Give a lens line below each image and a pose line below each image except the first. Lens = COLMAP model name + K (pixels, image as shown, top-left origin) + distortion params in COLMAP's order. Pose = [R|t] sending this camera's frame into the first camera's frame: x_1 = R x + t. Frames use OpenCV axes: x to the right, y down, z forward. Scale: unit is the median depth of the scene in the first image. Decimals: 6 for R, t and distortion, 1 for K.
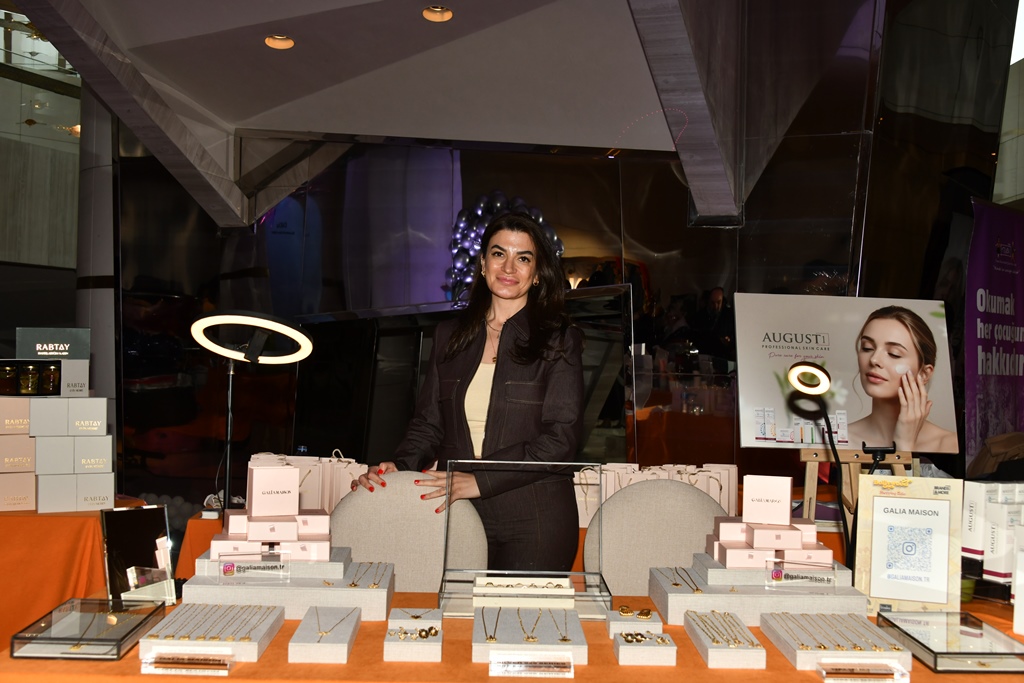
lens RADIAL K [[1336.9, 0, 511.8], [0, 1336.9, 341.3], [0, 0, 1]] dist [-0.024209, 0.000000]
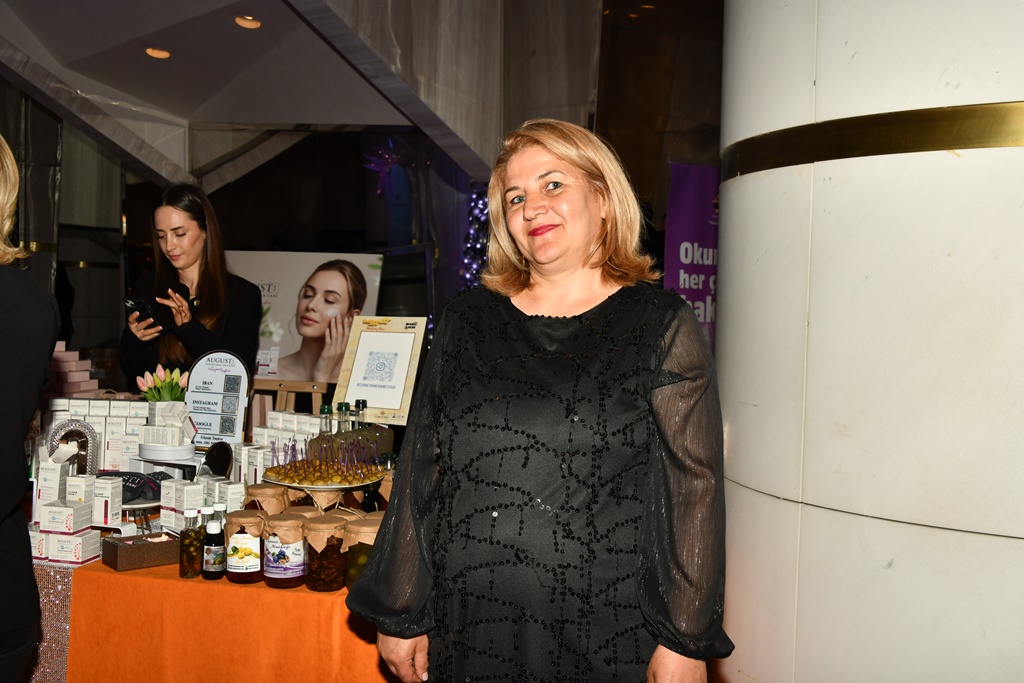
lens RADIAL K [[1162.4, 0, 512.1], [0, 1162.4, 340.6], [0, 0, 1]] dist [0.101813, 0.000000]
pose [[0.948641, 0.010166, -0.316190, 0.767448], [0.001833, 0.999290, 0.037628, 0.006605], [0.316348, -0.036275, 0.947949, 0.071149]]
